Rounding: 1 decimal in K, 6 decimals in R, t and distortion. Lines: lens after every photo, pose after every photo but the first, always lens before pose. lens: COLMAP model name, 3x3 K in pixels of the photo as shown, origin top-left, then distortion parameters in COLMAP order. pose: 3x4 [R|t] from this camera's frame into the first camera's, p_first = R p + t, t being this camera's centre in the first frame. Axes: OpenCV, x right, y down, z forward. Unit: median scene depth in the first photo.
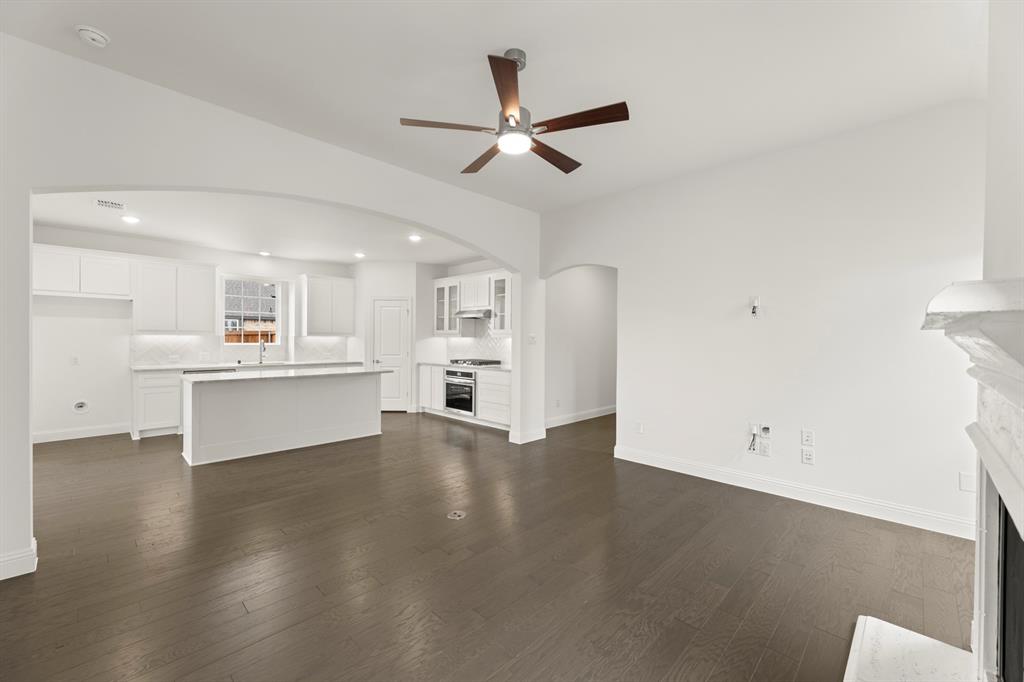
lens RADIAL K [[406.6, 0, 512.0], [0, 406.6, 341.0], [0, 0, 1]] dist [0.001373, 0.000038]
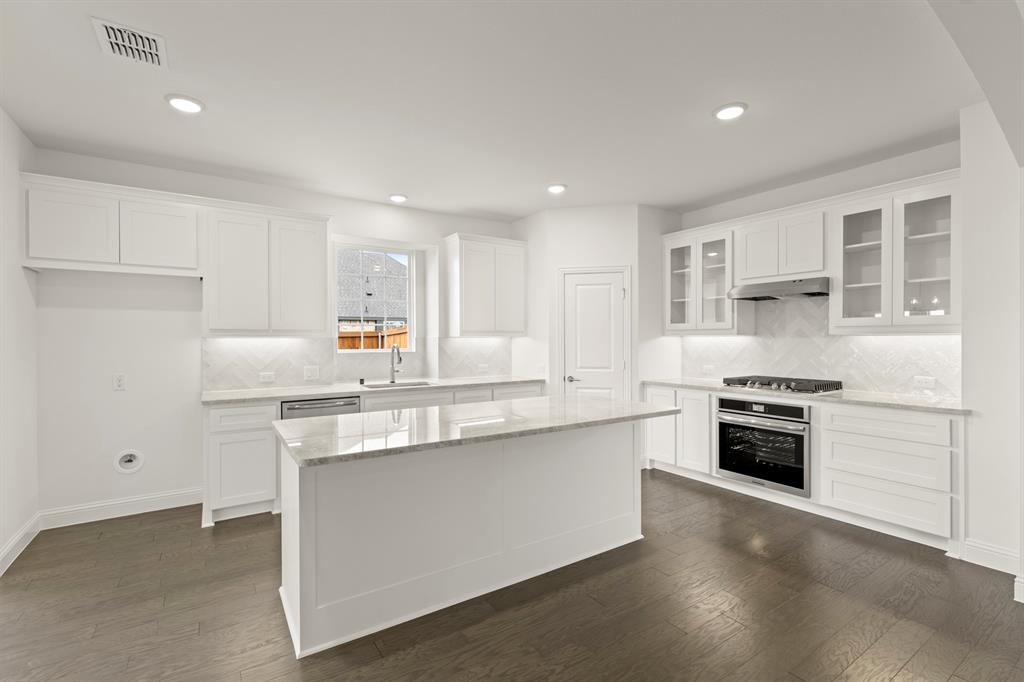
lens RADIAL K [[452.0, 0, 512.0], [0, 452.0, 341.0], [0, 0, 1]] dist [0.003395, 0.000242]
pose [[0.978607, -0.011614, -0.205409, -0.291860], [0.011461, 0.999932, -0.001933, -0.003913], [0.205418, -0.000463, 0.978674, 0.362789]]
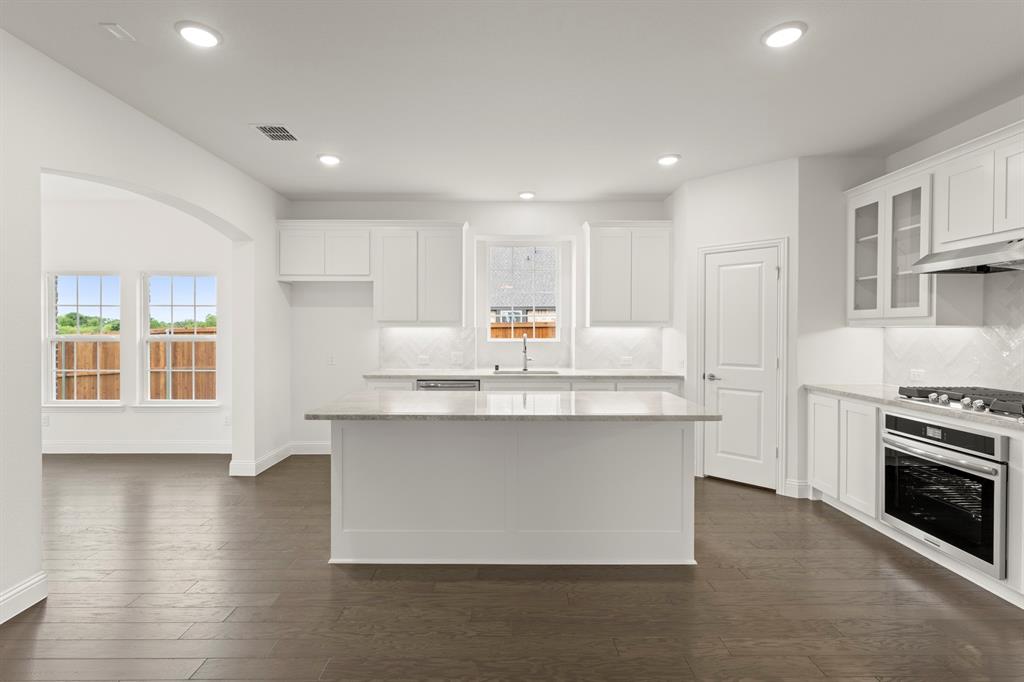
lens RADIAL K [[485.9, 0, 517.5], [0, 485.9, 335.1], [0, 0, 1]] dist [0.000184, -0.000133]
pose [[0.709325, 0.000296, -0.704881, -0.084530], [0.001387, 0.999997, 0.001816, -0.002376], [0.704880, -0.002266, 0.709323, 0.429922]]
